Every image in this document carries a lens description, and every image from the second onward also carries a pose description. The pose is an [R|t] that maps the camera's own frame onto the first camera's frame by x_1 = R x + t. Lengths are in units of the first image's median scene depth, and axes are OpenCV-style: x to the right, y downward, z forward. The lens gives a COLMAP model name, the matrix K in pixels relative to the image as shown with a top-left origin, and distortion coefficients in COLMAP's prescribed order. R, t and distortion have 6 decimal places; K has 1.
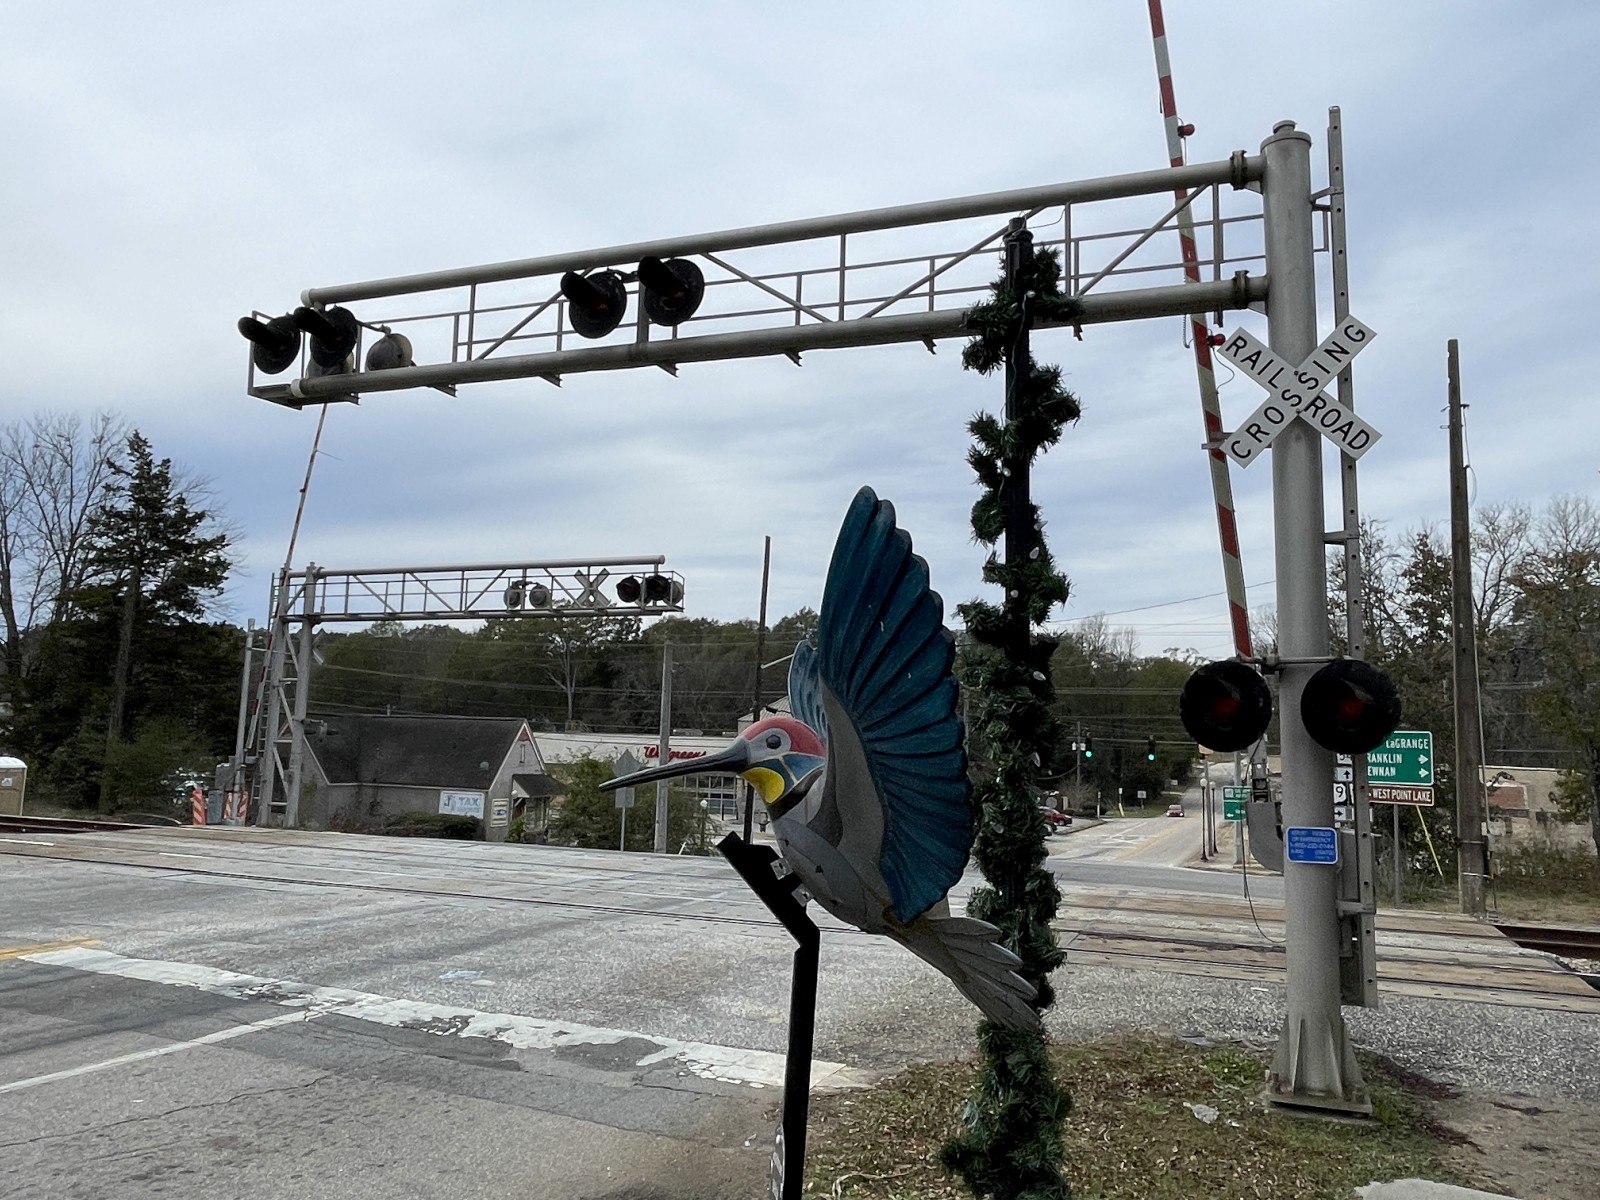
lens RADIAL K [[1185.0, 0, 800.0], [0, 1185.0, 600.0], [0, 0, 1]] dist [-0.003189, -0.001350]
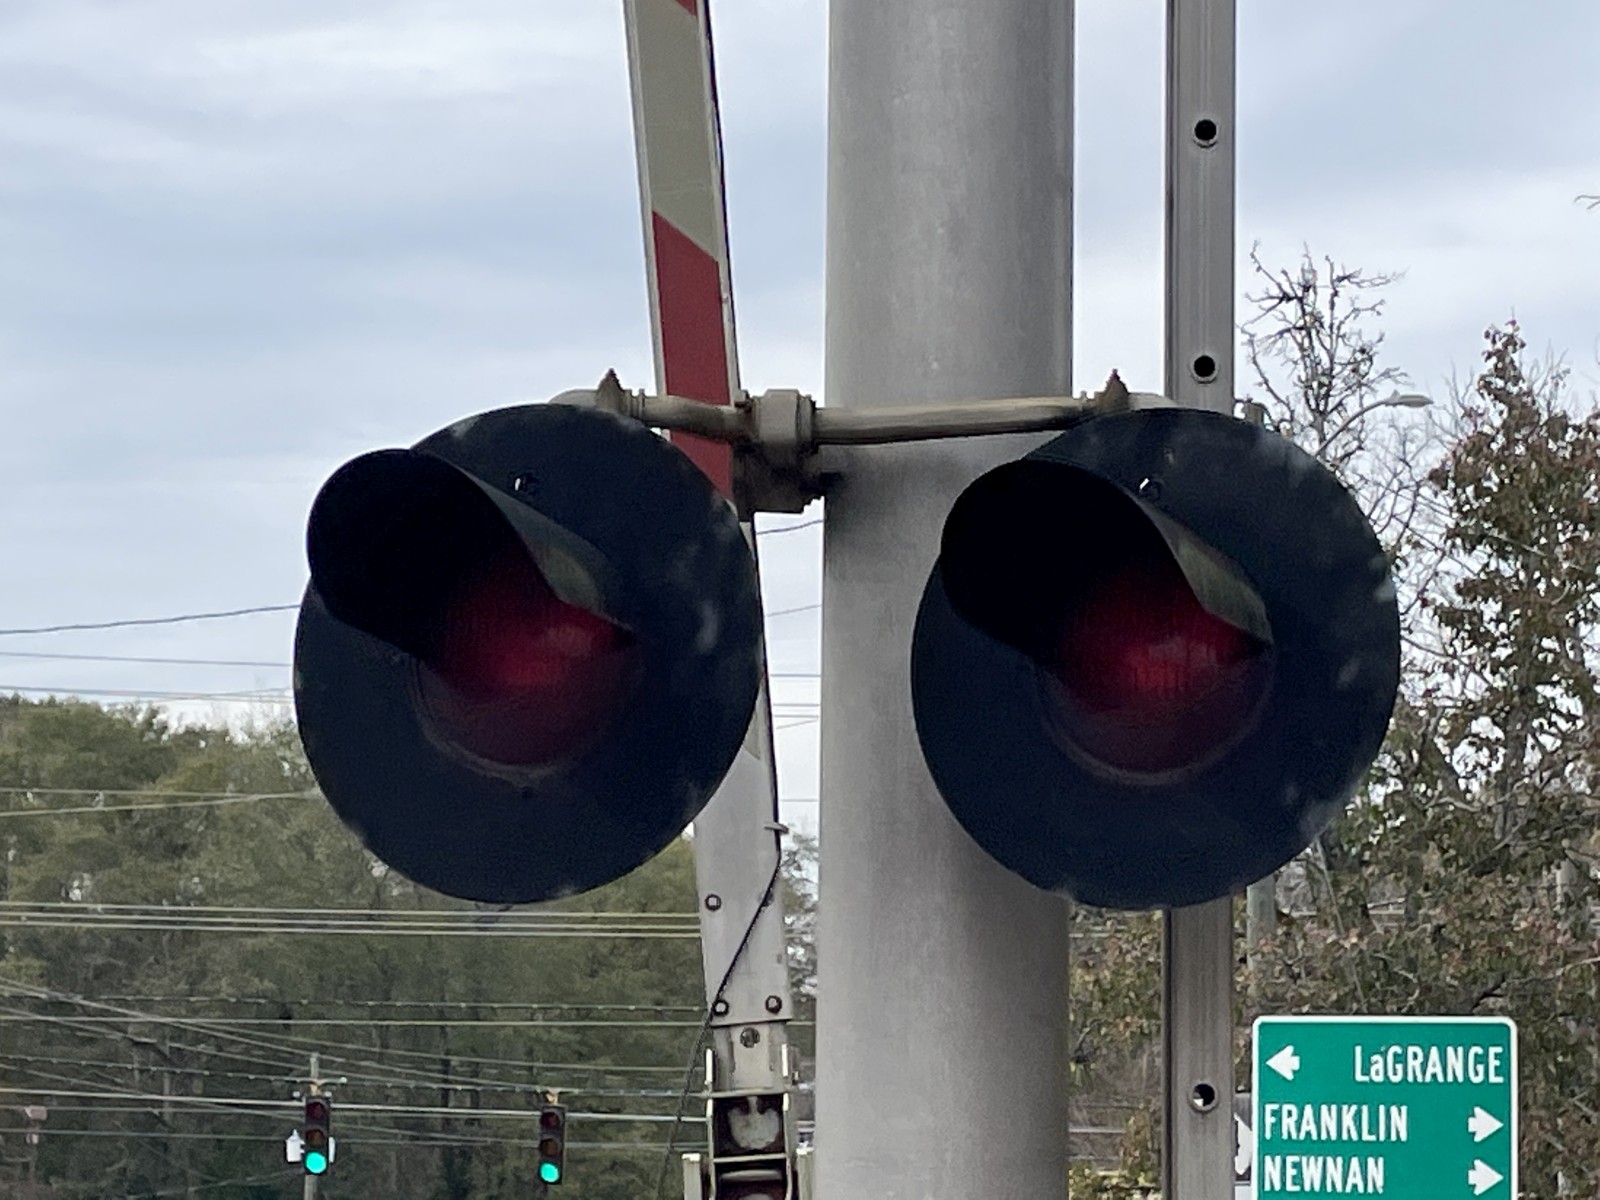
lens RADIAL K [[4447.4, 0, 800.0], [0, 4447.4, 600.0], [0, 0, 1]] dist [0.019449, 0.439080]
pose [[0.945478, 0.034770, 0.323824, 0.045465], [-0.033849, 0.999391, -0.008478, 0.021958], [-0.323922, -0.002945, 0.946079, 0.088031]]
